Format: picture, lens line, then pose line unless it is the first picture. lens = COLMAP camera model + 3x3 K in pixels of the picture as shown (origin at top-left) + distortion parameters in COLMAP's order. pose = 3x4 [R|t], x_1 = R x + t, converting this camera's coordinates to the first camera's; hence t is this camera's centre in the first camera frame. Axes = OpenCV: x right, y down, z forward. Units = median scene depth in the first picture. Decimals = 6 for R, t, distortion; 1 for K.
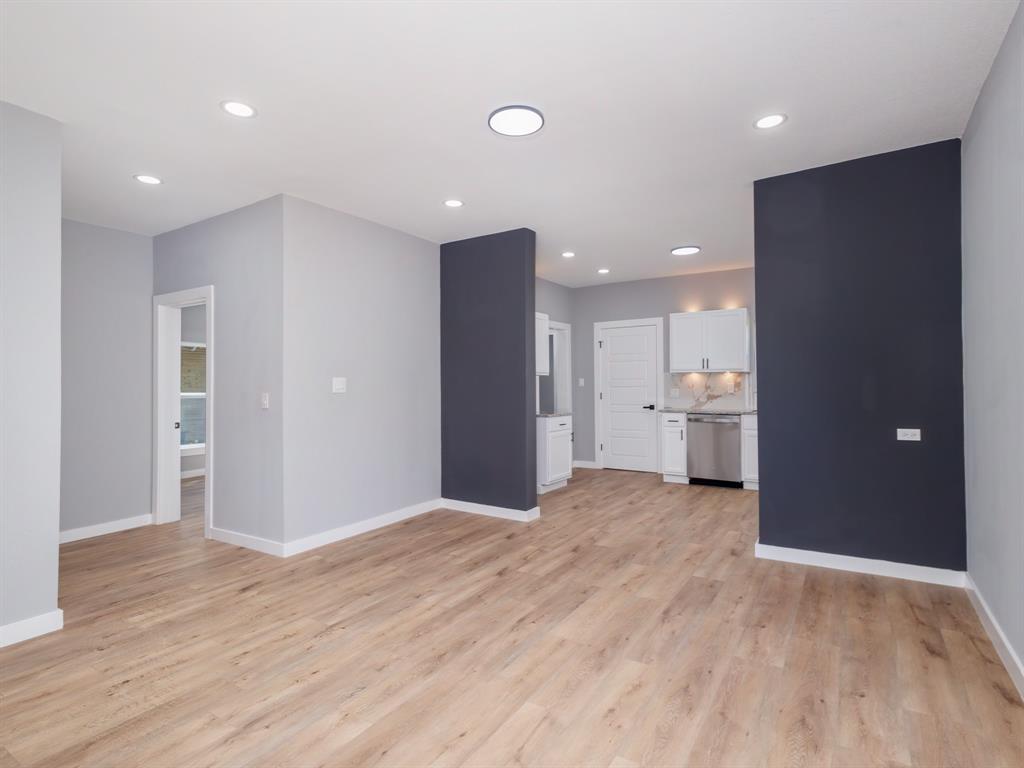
lens RADIAL K [[528.3, 0, 511.6], [0, 528.3, 387.2], [0, 0, 1]] dist [0.011381, -0.002189]
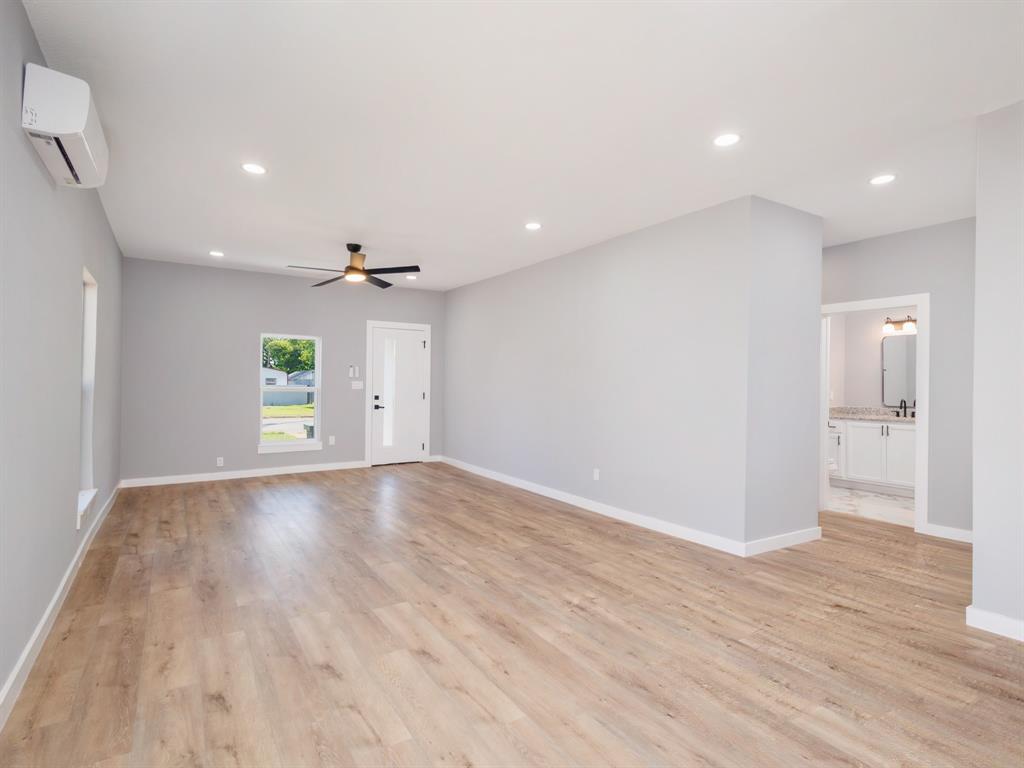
lens RADIAL K [[528.3, 0, 510.9], [0, 528.3, 386.0], [0, 0, 1]] dist [0.011381, -0.002189]
pose [[-0.424029, 0.007129, -0.905620, 0.532590], [-0.005376, 0.999932, 0.010388, -0.008137], [0.905632, 0.009274, -0.423962, 0.808262]]
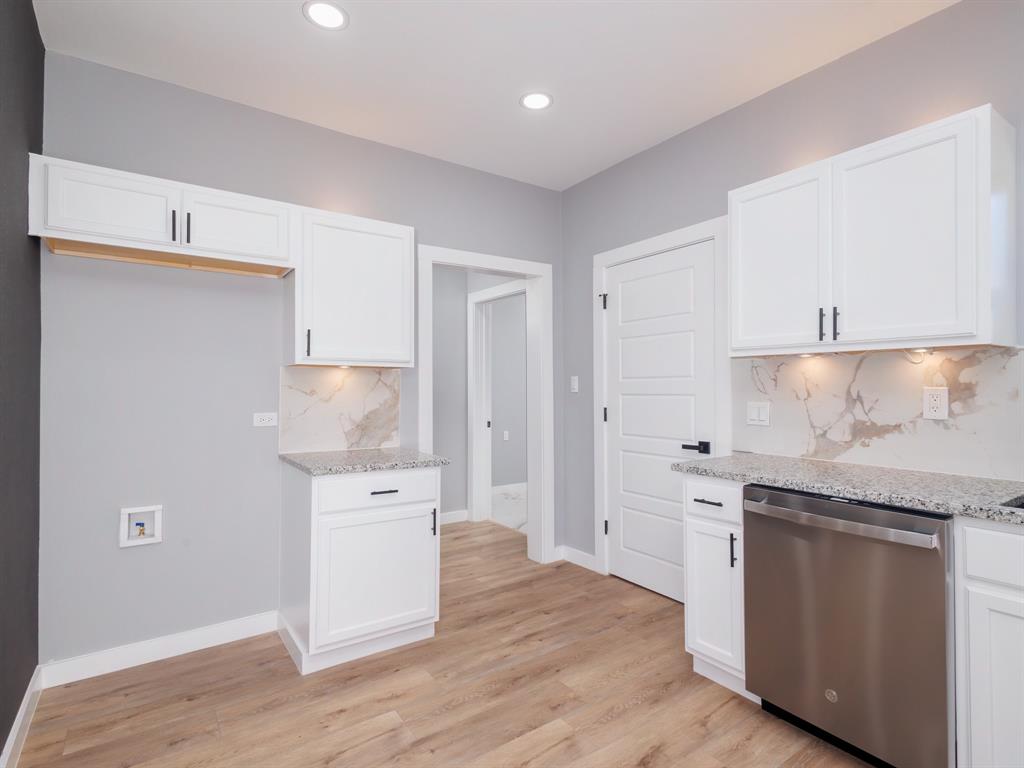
lens RADIAL K [[528.3, 0, 511.6], [0, 528.3, 389.5], [0, 0, 1]] dist [0.011381, -0.002189]
pose [[0.926055, 0.005359, -0.377351, 0.579781], [-0.005814, 0.999983, -0.000068, -0.008968], [0.377344, 0.002257, 0.926070, 1.192649]]
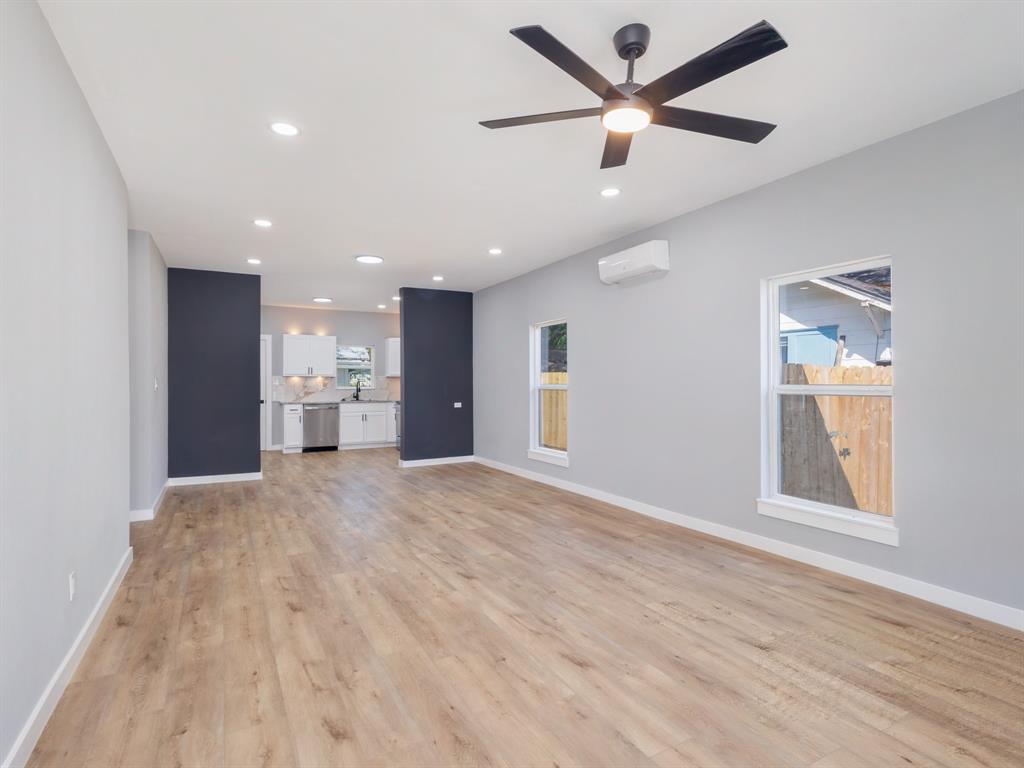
lens RADIAL K [[528.3, 0, 519.1], [0, 528.3, 381.7], [0, 0, 1]] dist [0.011381, -0.002189]
pose [[0.473494, 0.010506, 0.880734, -1.243194], [-0.000277, 0.999931, -0.011779, 0.007111], [-0.880797, 0.005333, 0.473464, -0.417583]]
